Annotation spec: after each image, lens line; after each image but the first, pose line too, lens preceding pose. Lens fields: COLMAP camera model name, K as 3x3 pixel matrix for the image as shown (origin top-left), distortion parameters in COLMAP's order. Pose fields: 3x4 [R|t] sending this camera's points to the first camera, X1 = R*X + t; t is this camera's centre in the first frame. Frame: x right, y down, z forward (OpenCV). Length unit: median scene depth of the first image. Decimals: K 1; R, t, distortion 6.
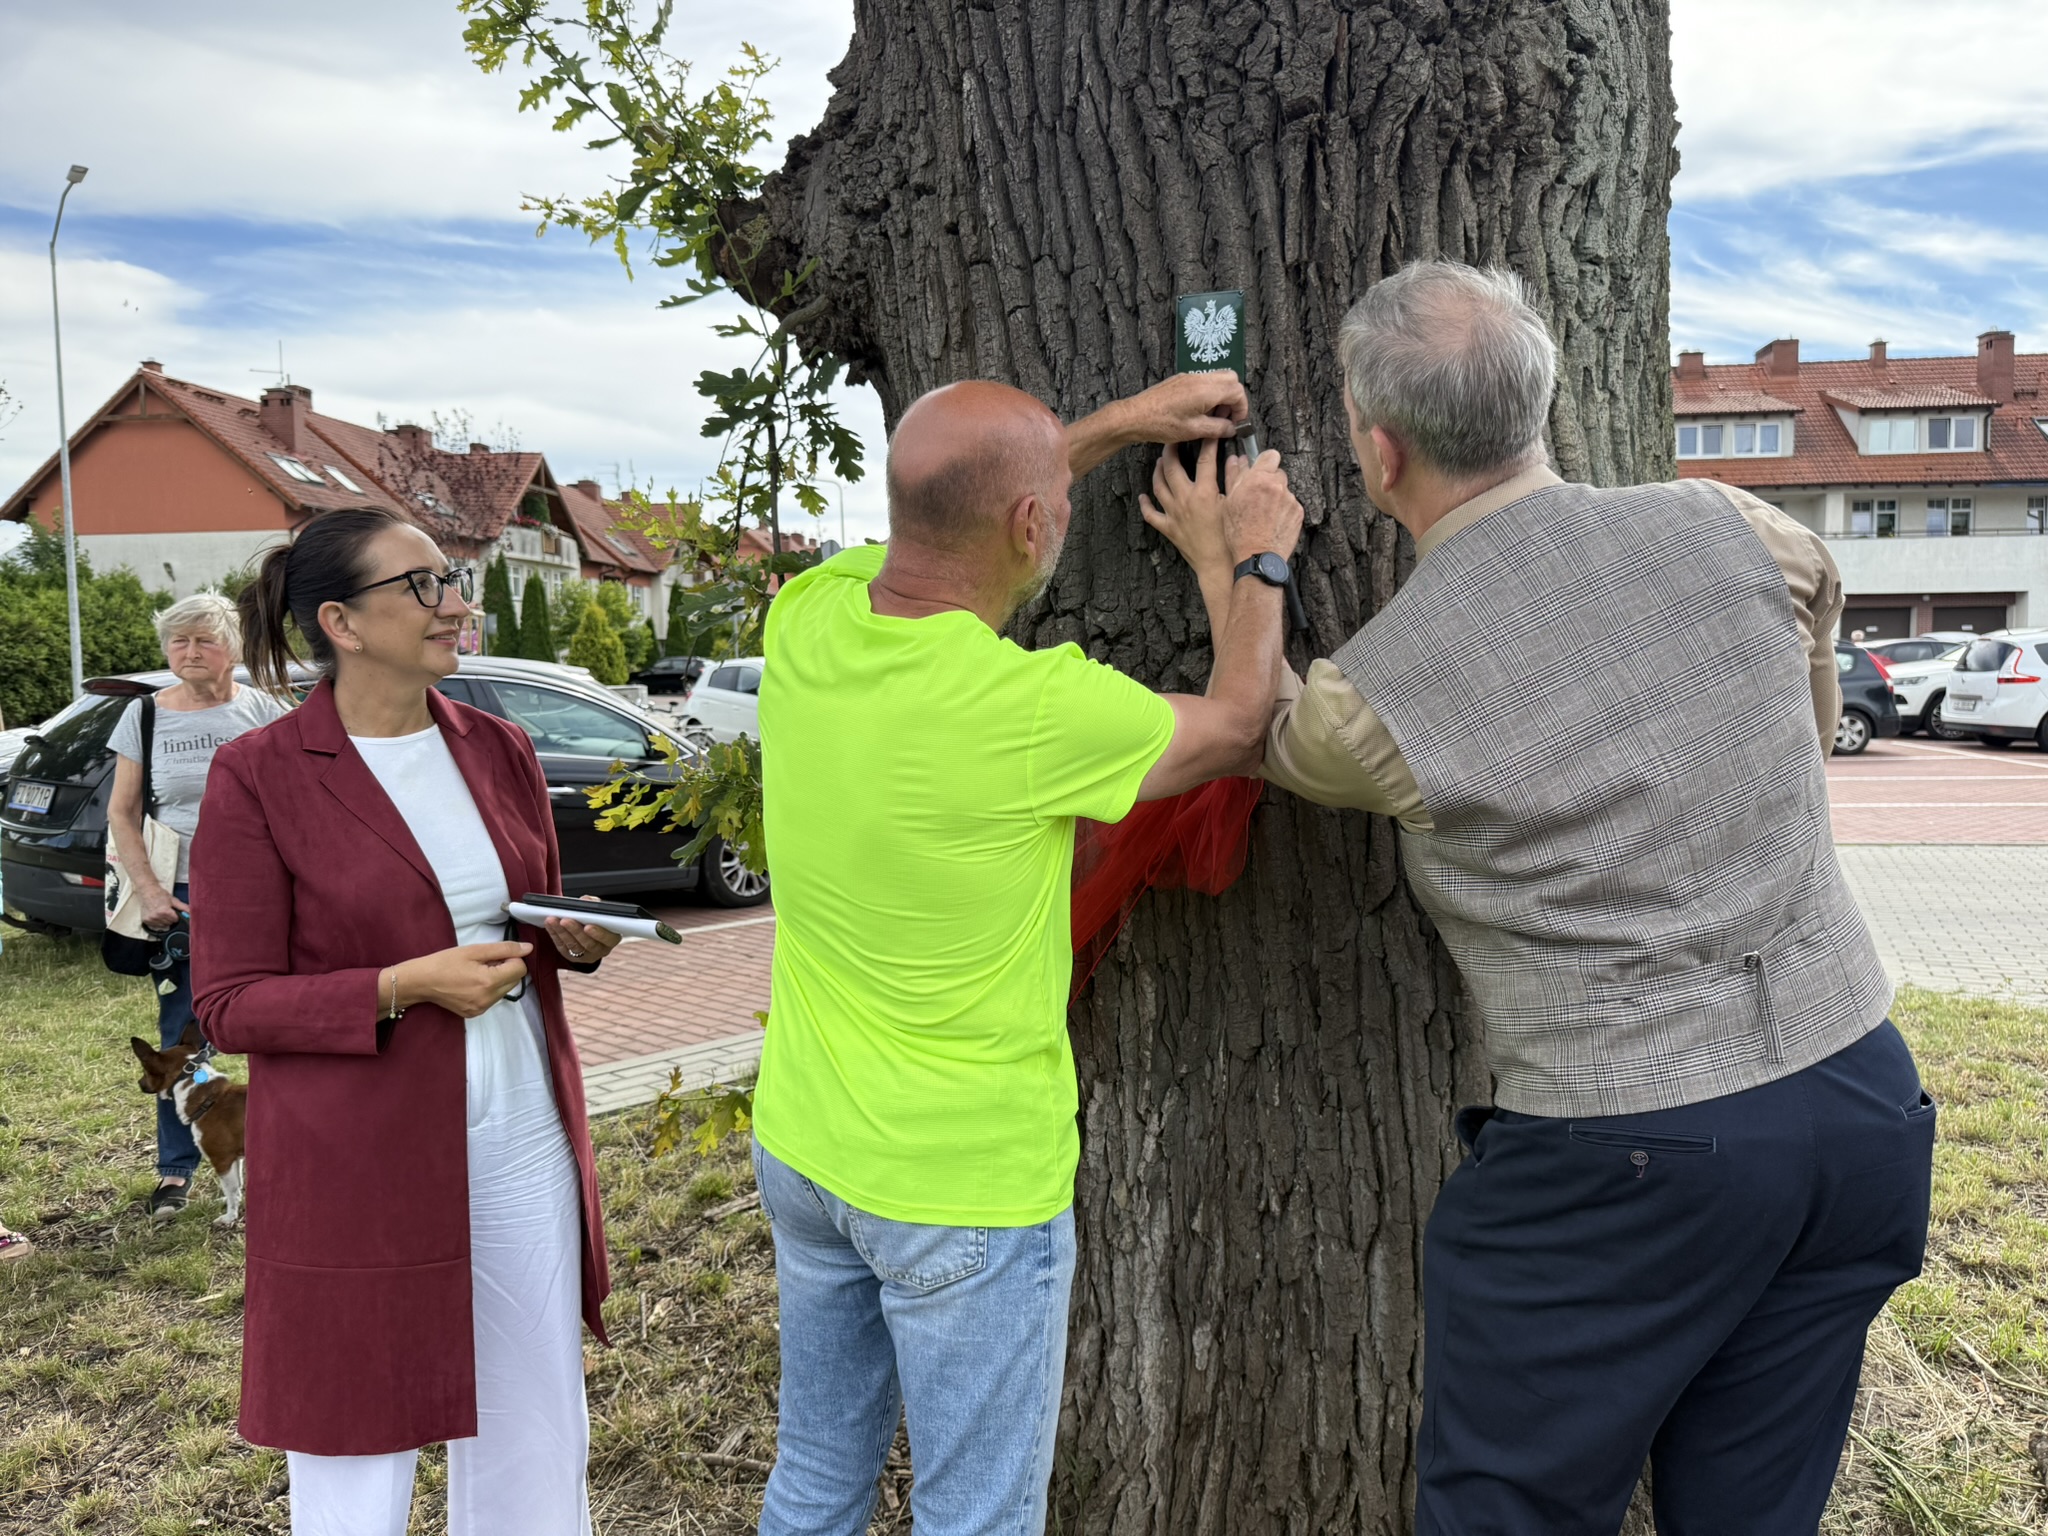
lens RADIAL K [[1423.9, 0, 1063.0], [0, 1423.9, 765.6], [0, 0, 1]] dist [0.112763, -0.206761]
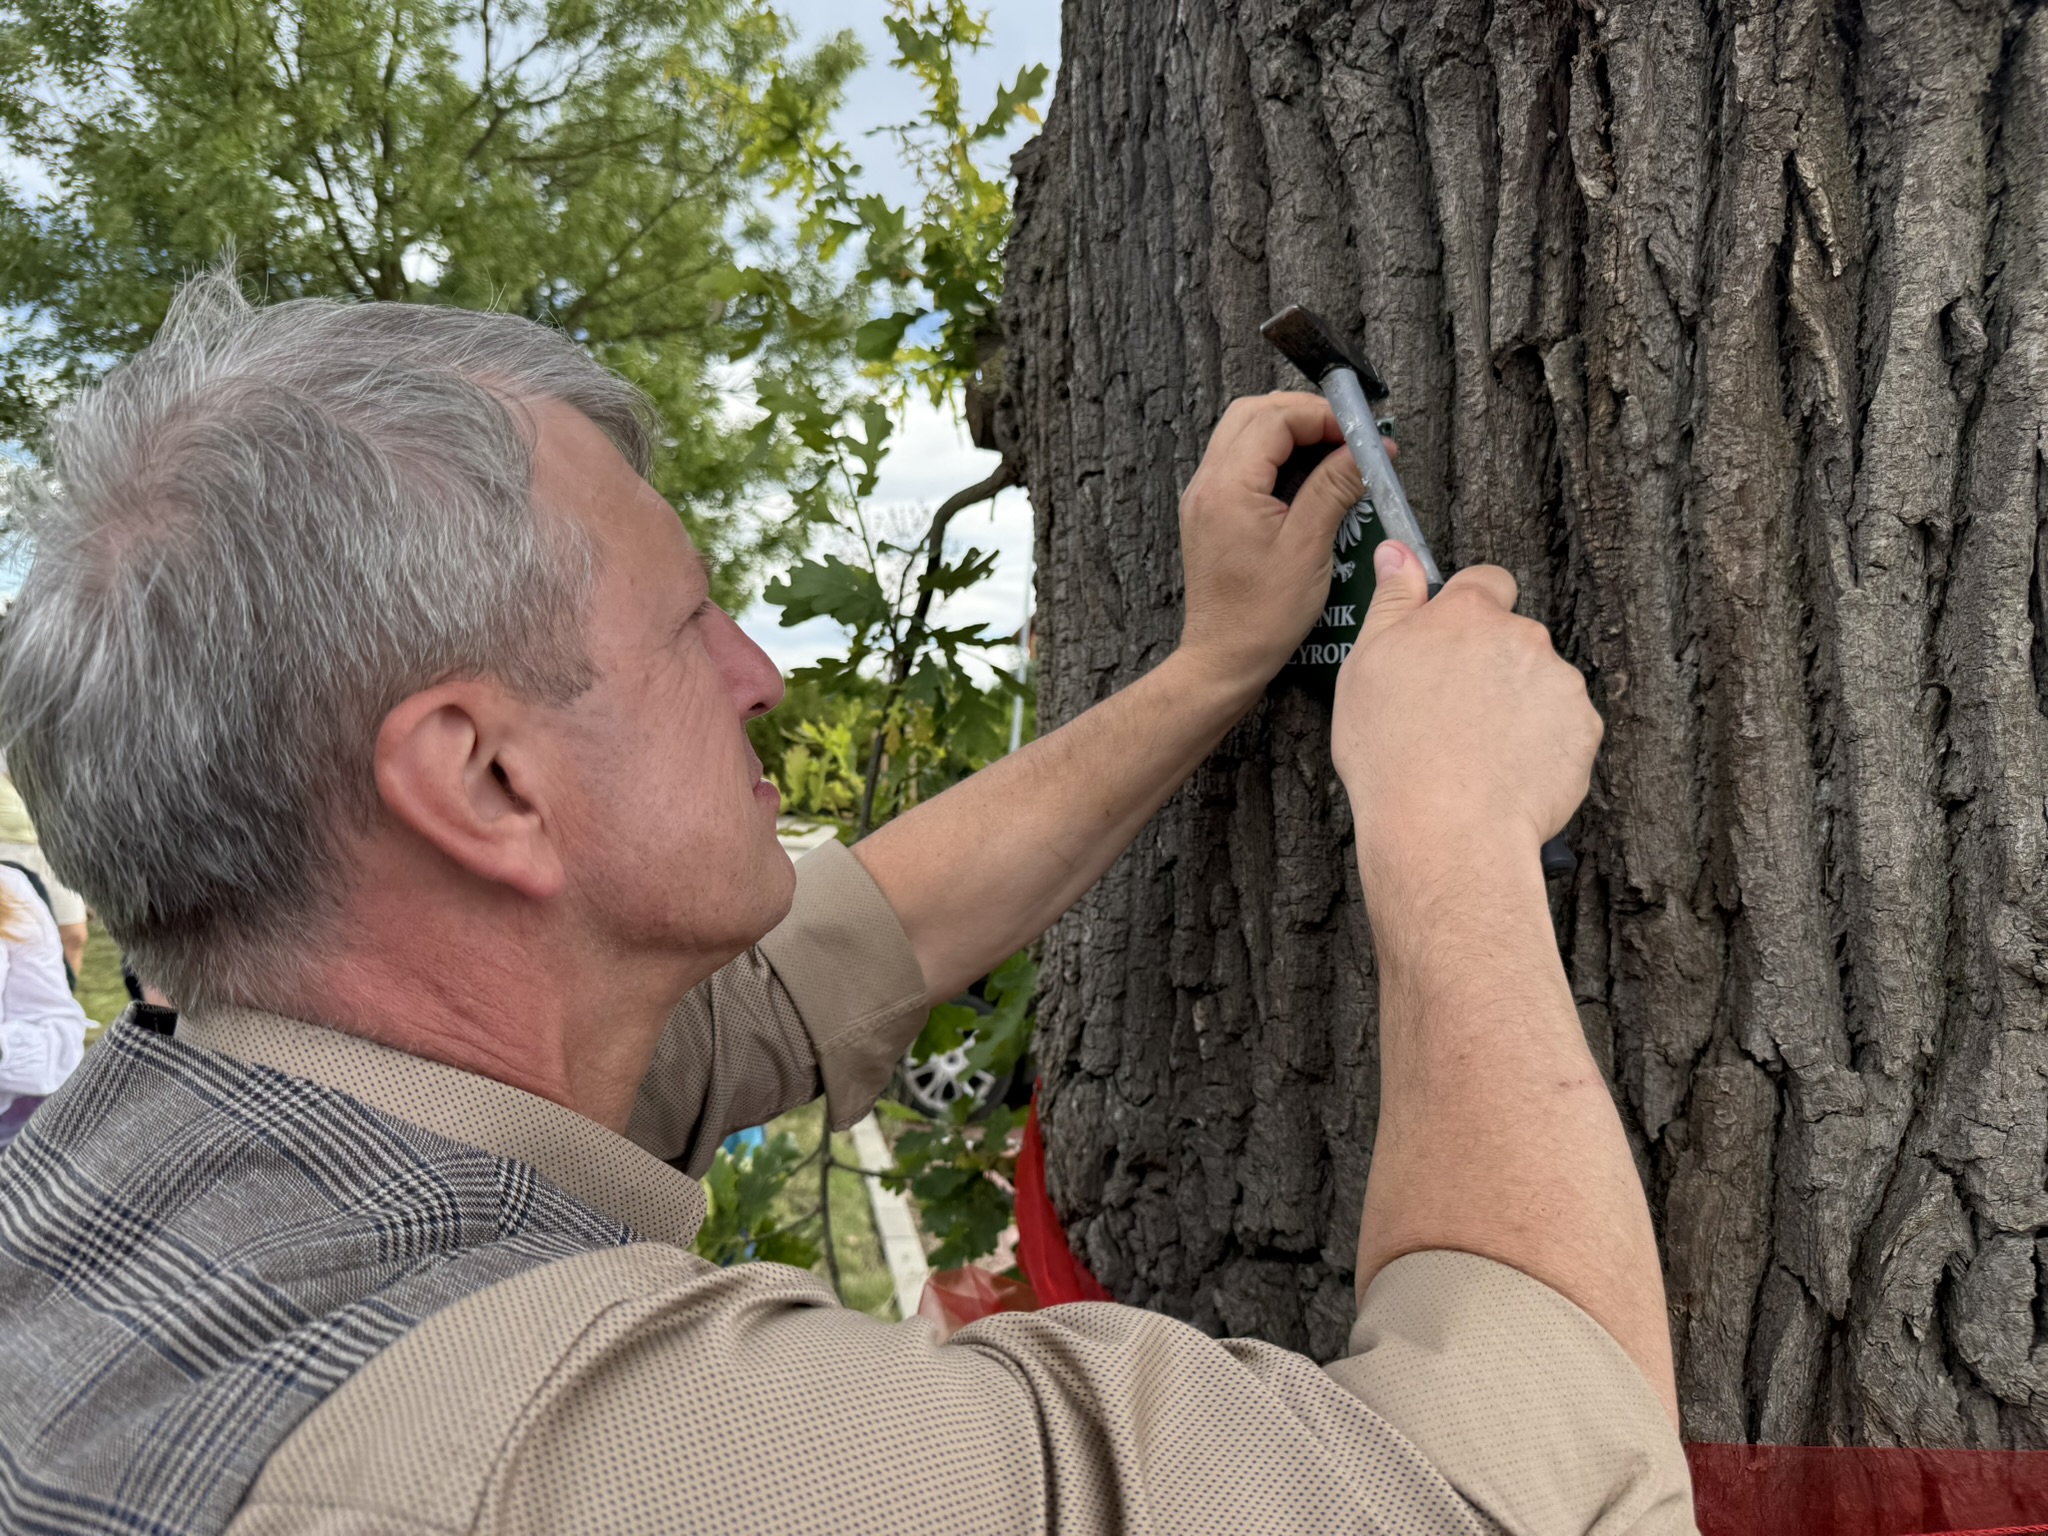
lens RADIAL K [[1471.8, 0, 1024.0], [0, 1471.8, 768.0], [0, 0, 1]] dist [-0.004478, -0.002570]
pose [[0.805276, 0.091436, -0.585807, 0.277107], [-0.160266, 0.984825, -0.066591, -0.182186], [0.570828, 0.147509, 0.807710, 0.596762]]
